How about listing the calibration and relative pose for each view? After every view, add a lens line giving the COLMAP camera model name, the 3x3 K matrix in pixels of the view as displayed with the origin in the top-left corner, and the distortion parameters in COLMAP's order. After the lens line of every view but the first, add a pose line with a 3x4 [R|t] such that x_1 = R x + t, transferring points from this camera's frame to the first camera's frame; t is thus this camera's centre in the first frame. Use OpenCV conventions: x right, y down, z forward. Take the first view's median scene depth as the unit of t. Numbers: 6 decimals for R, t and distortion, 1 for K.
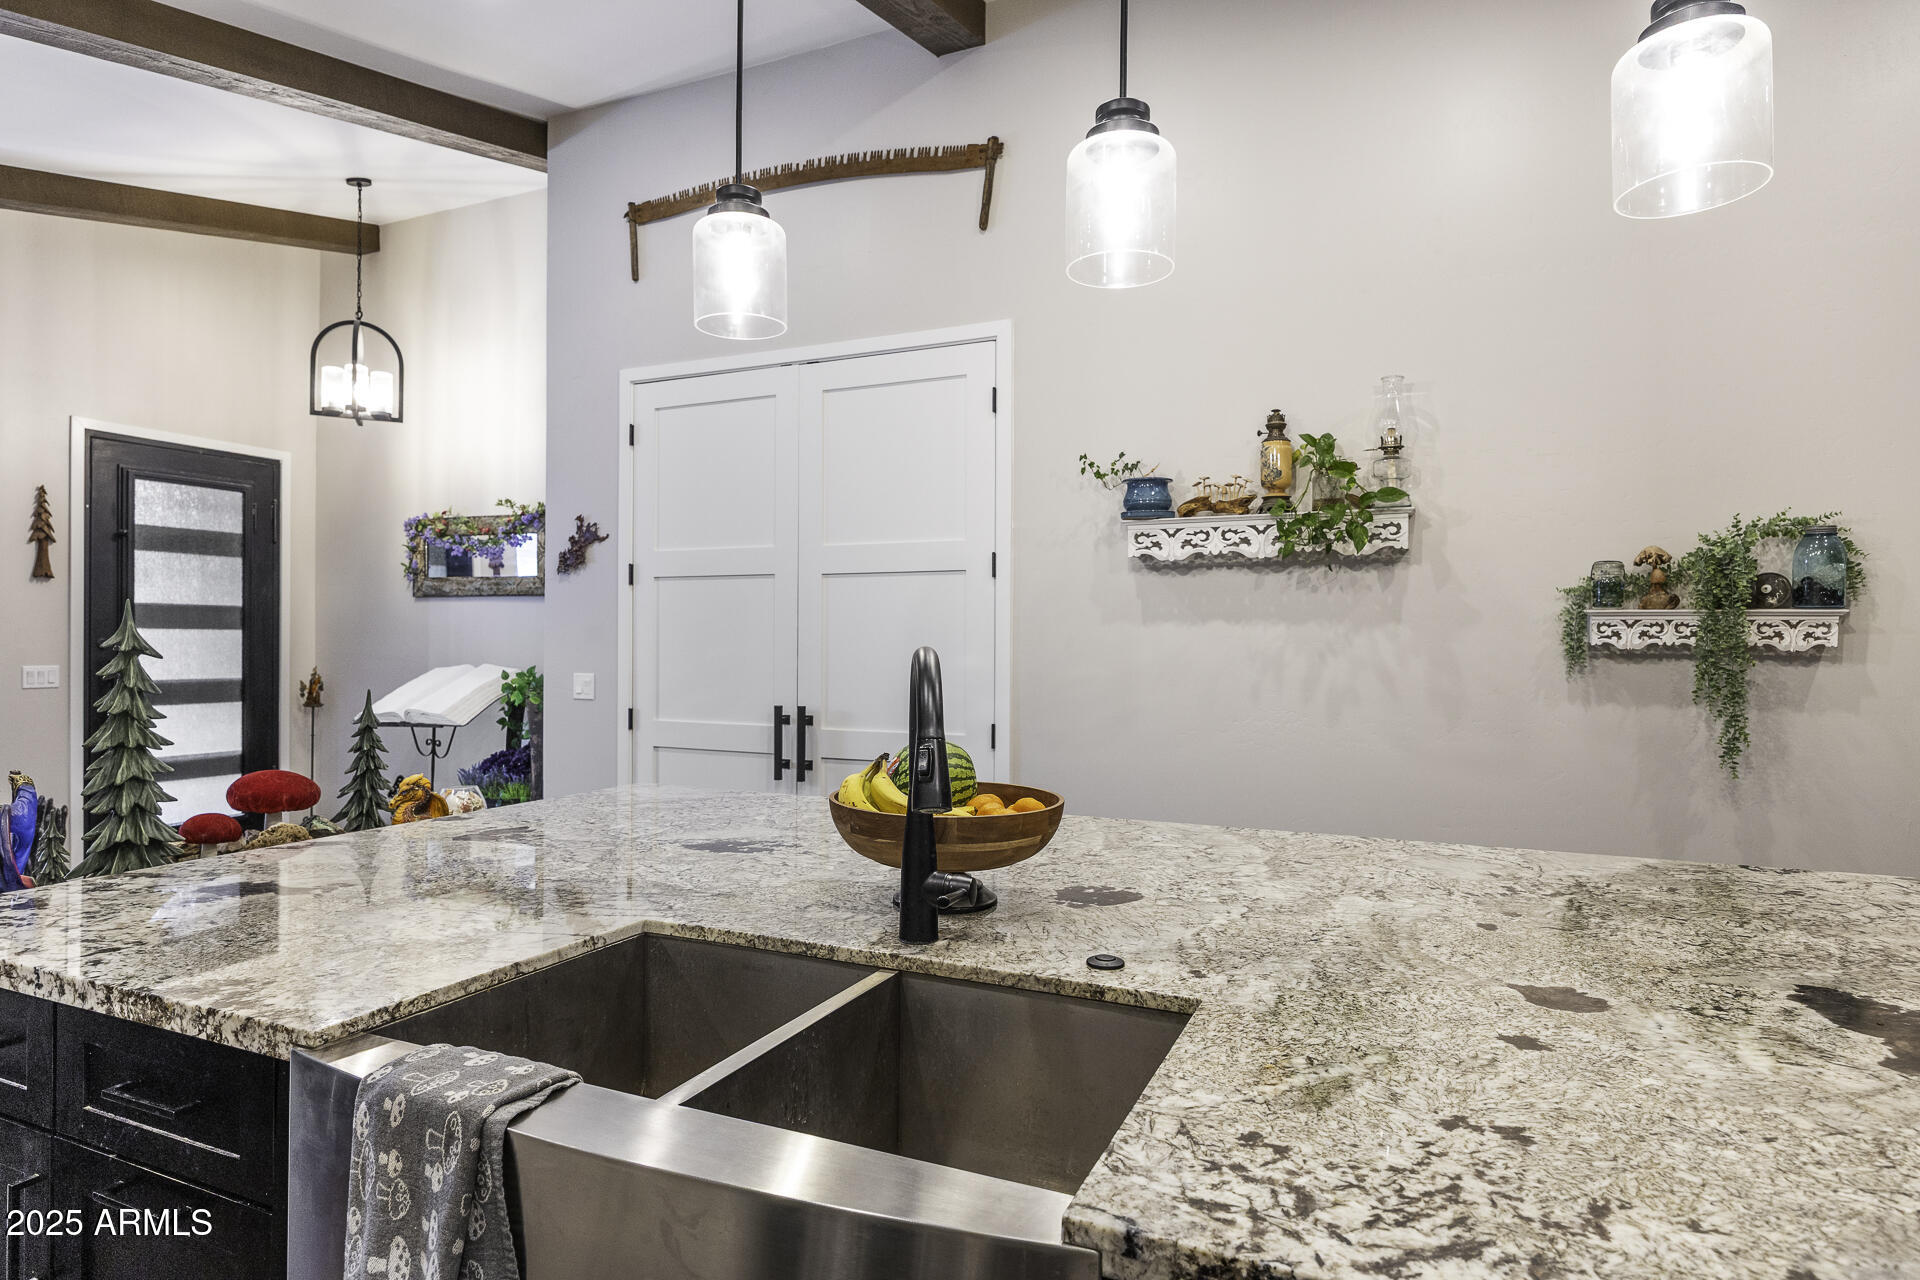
lens RADIAL K [[1052.5, 0, 965.1], [0, 1052.5, 635.3], [0, 0, 1]] dist [0.000004, -0.002077]
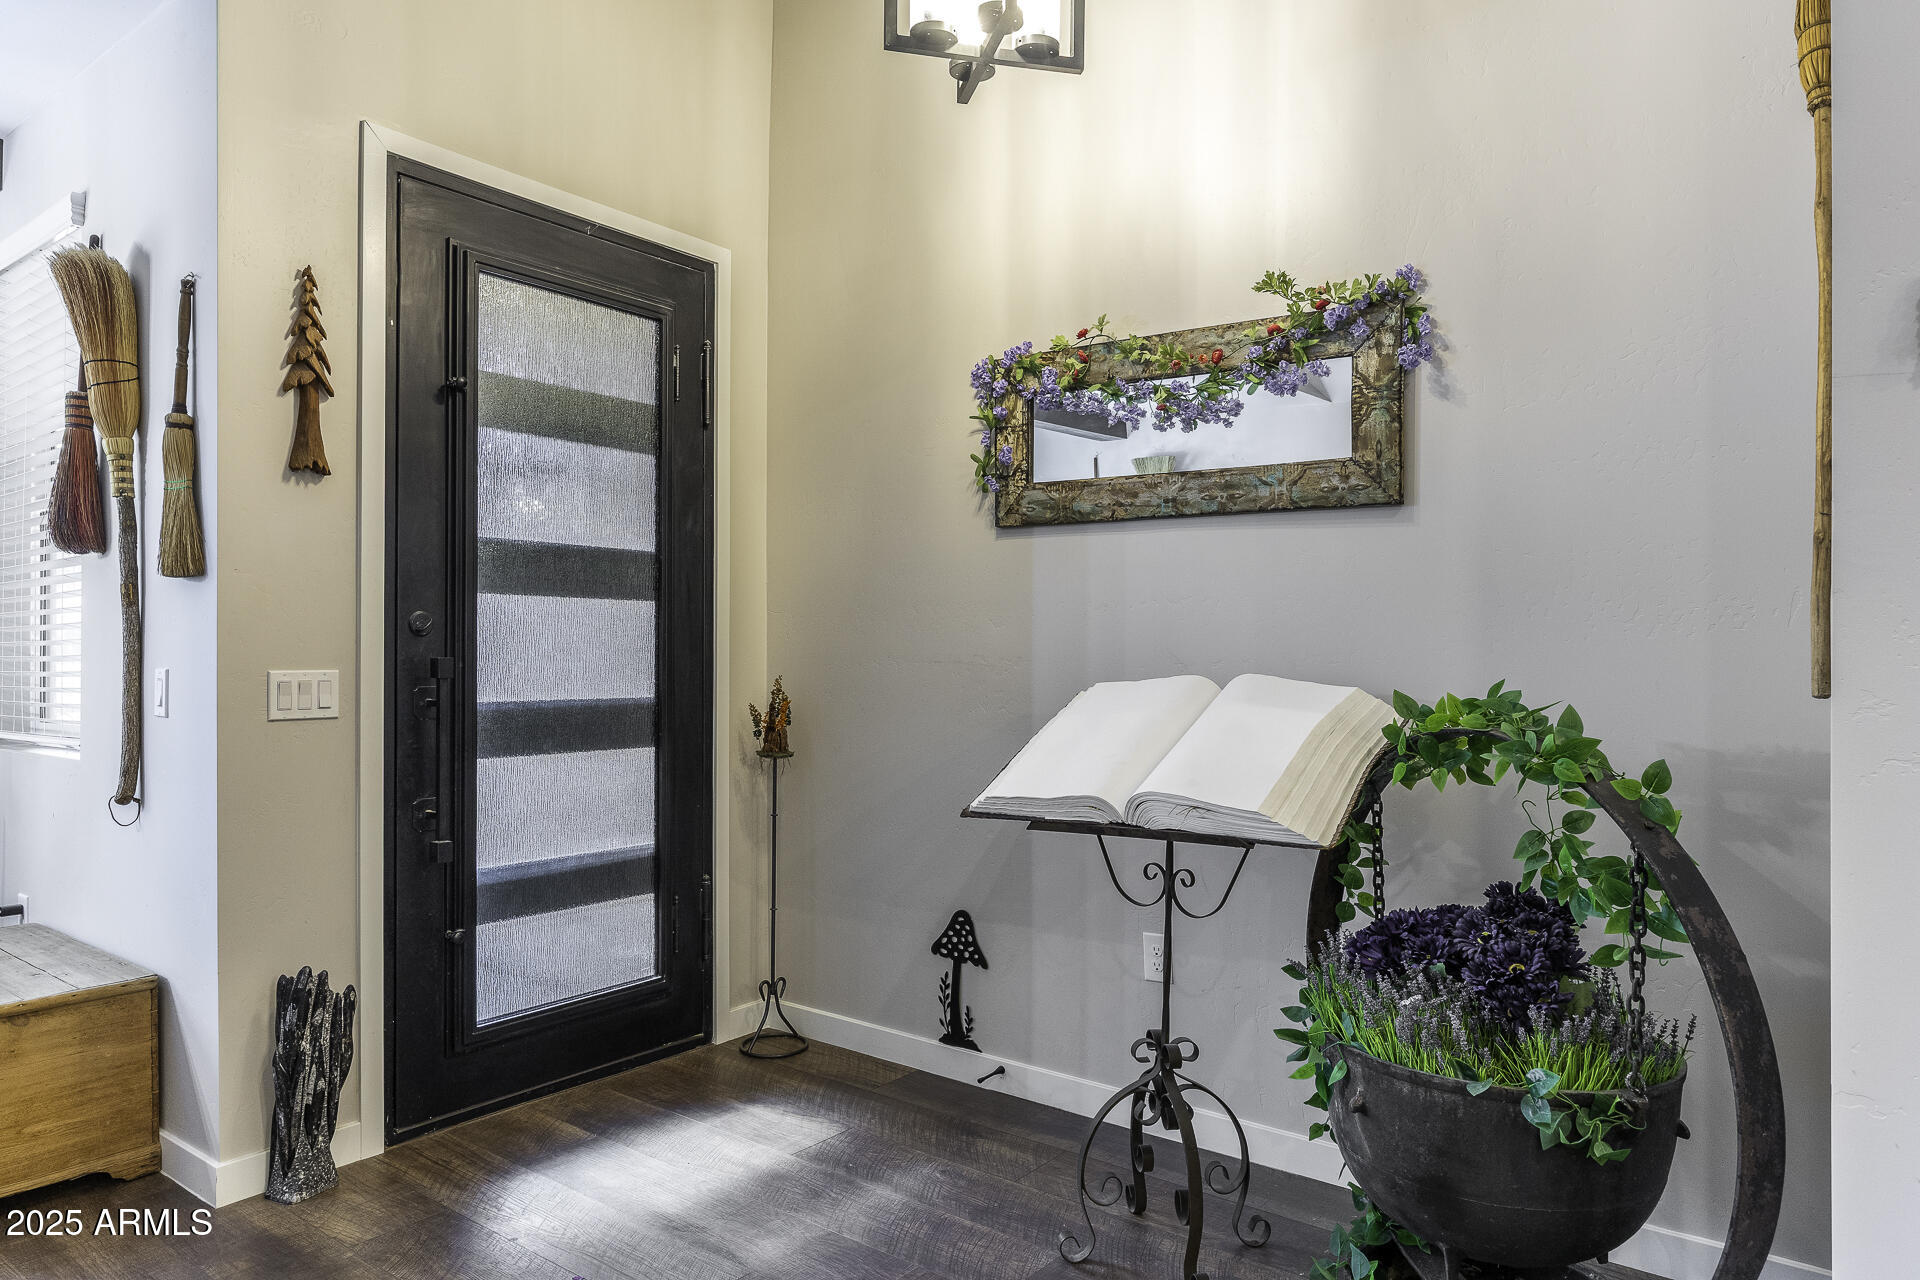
lens RADIAL K [[1209.4, 0, 955.7], [0, 1209.4, 647.1], [0, 0, 1]] dist [0.001866, 0.002512]
pose [[0.975965, 0.004440, -0.217884, -0.437595], [-0.003746, 0.999987, 0.003596, 0.014560], [0.217897, -0.002693, 0.975968, 0.491266]]
